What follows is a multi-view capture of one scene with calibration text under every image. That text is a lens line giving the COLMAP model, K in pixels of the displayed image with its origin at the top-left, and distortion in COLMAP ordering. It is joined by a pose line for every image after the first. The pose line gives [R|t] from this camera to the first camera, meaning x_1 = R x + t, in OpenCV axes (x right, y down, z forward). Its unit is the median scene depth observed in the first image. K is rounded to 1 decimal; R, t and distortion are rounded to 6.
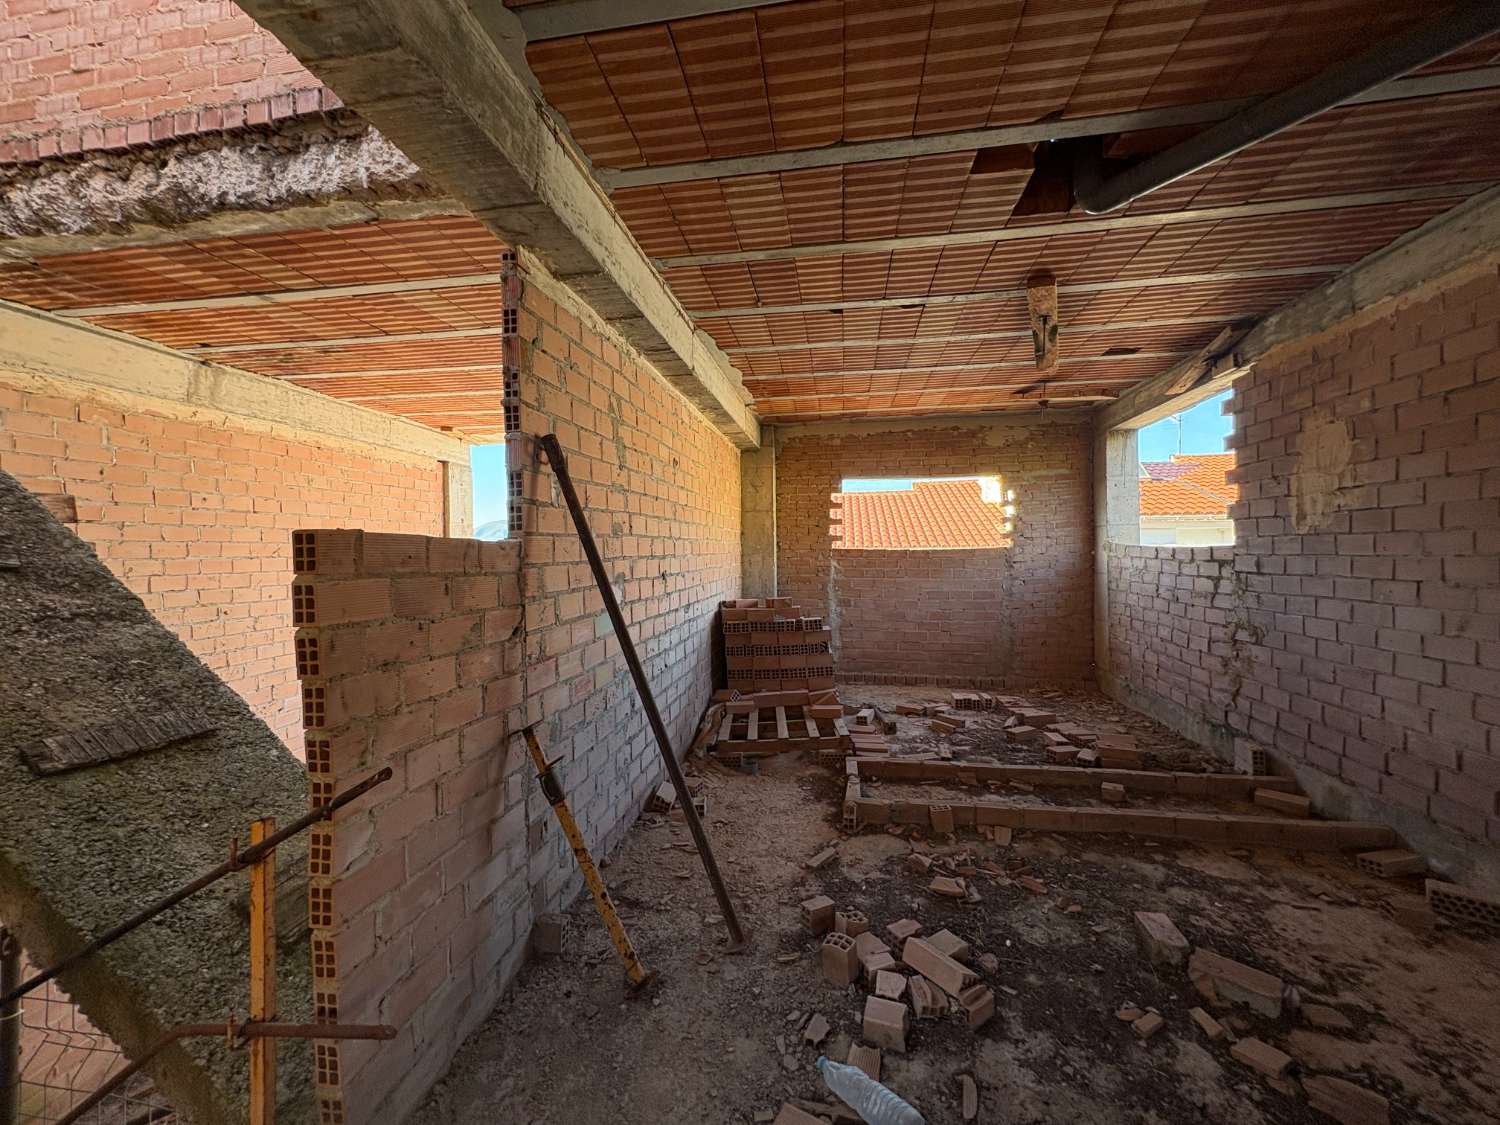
lens RADIAL K [[602.4, 0, 748.5], [0, 602.4, 557.4], [0, 0, 1]] dist [0.001196, -0.000349]
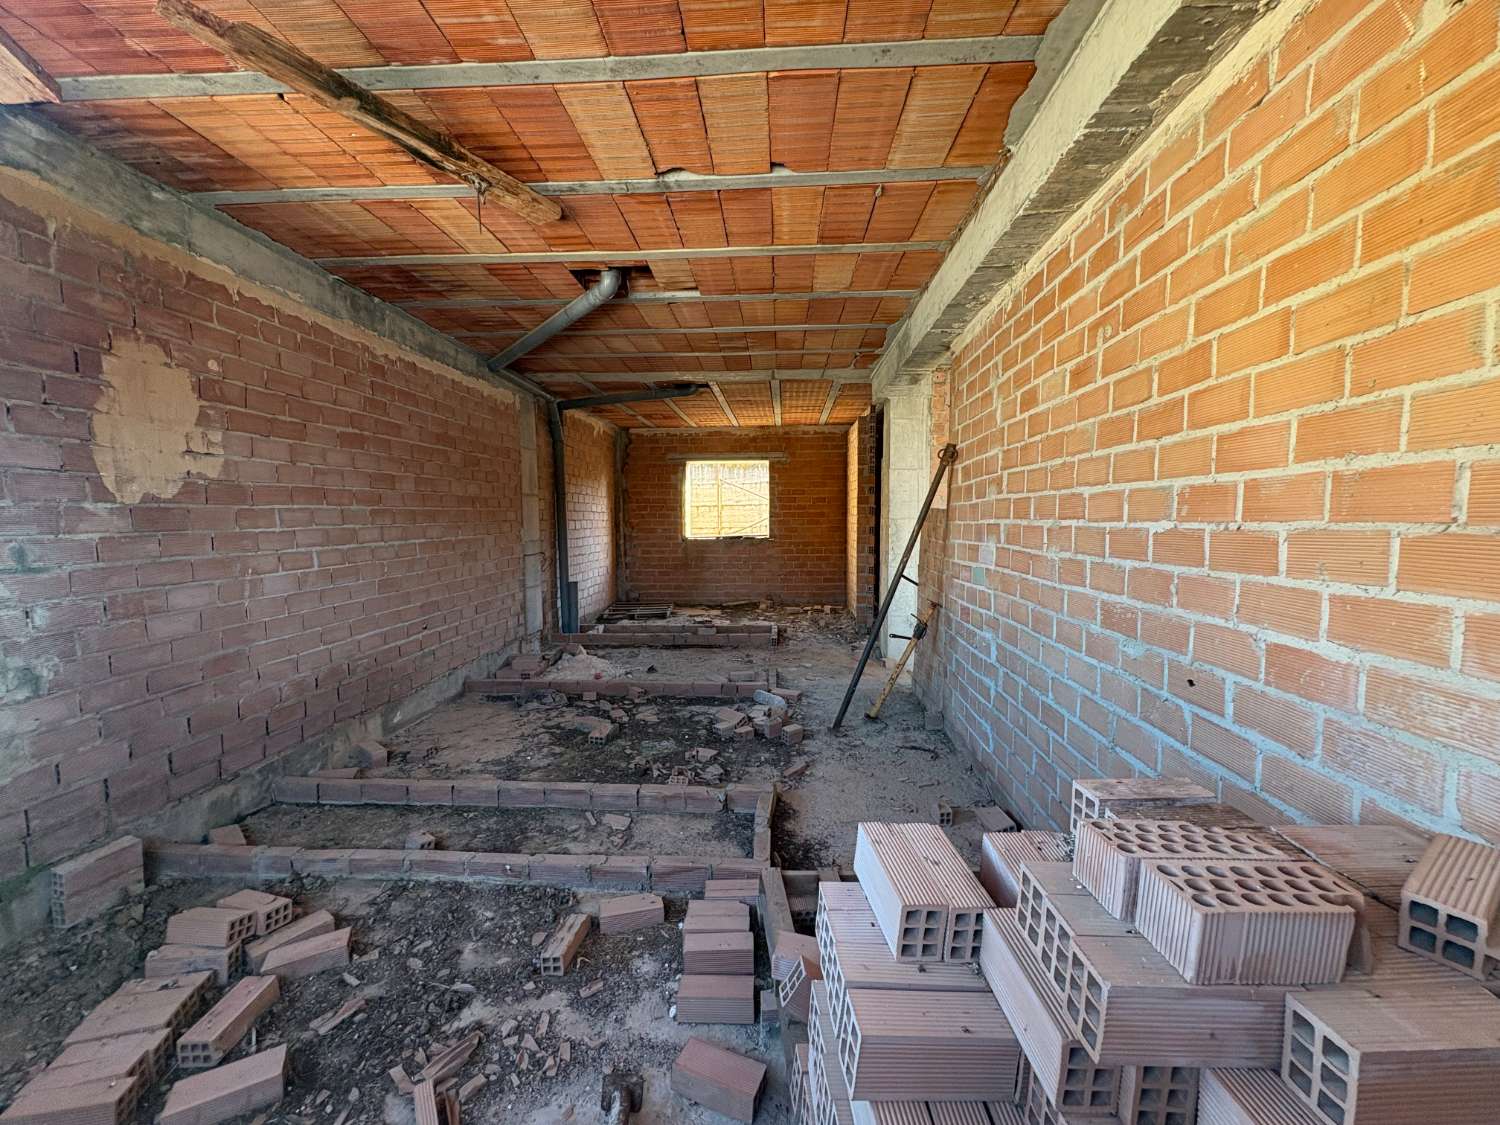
lens RADIAL K [[602.4, 0, 755.1], [0, 602.4, 561.1], [0, 0, 1]] dist [0.001196, -0.000349]
pose [[-0.993297, 0.025732, -0.112690, 0.300600], [0.015939, 0.996085, 0.086954, -0.023309], [0.114486, 0.084574, -0.989818, 1.976235]]
